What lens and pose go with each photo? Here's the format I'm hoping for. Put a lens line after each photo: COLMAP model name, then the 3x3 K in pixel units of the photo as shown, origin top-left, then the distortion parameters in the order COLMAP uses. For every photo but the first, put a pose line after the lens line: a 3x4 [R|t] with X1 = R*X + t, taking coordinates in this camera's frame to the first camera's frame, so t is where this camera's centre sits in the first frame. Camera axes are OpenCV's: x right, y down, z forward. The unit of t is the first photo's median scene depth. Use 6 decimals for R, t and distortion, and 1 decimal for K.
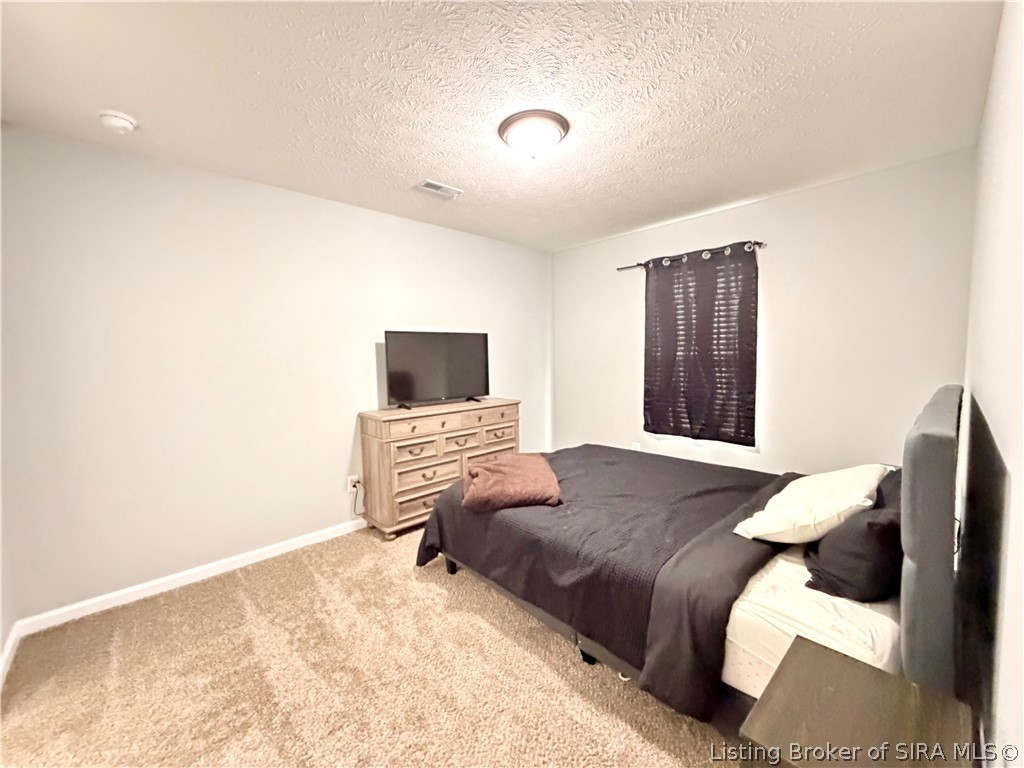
lens RADIAL K [[408.9, 0, 509.2], [0, 408.9, 384.0], [0, 0, 1]] dist [-0.000059, 0.000450]
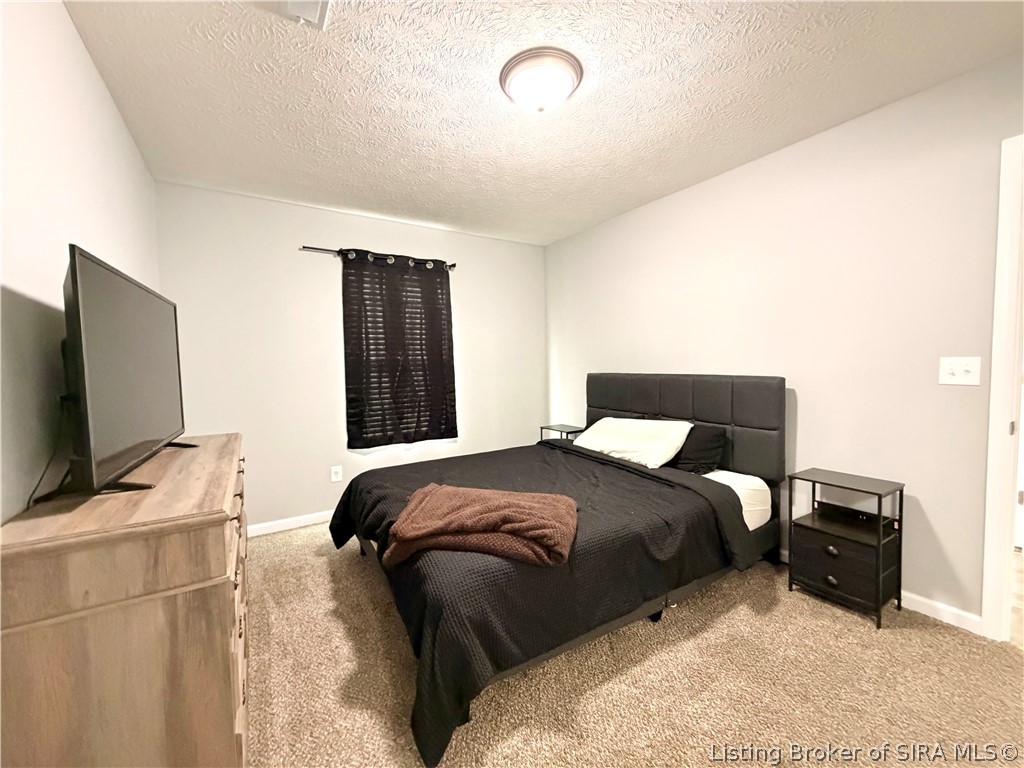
lens RADIAL K [[408.9, 0, 509.2], [0, 408.9, 384.0], [0, 0, 1]] dist [-0.000059, 0.000450]
pose [[0.184907, -0.053188, 0.981316, -0.474134], [0.071549, 0.996613, 0.040536, -0.032461], [-0.980148, 0.062716, 0.188086, 0.549710]]
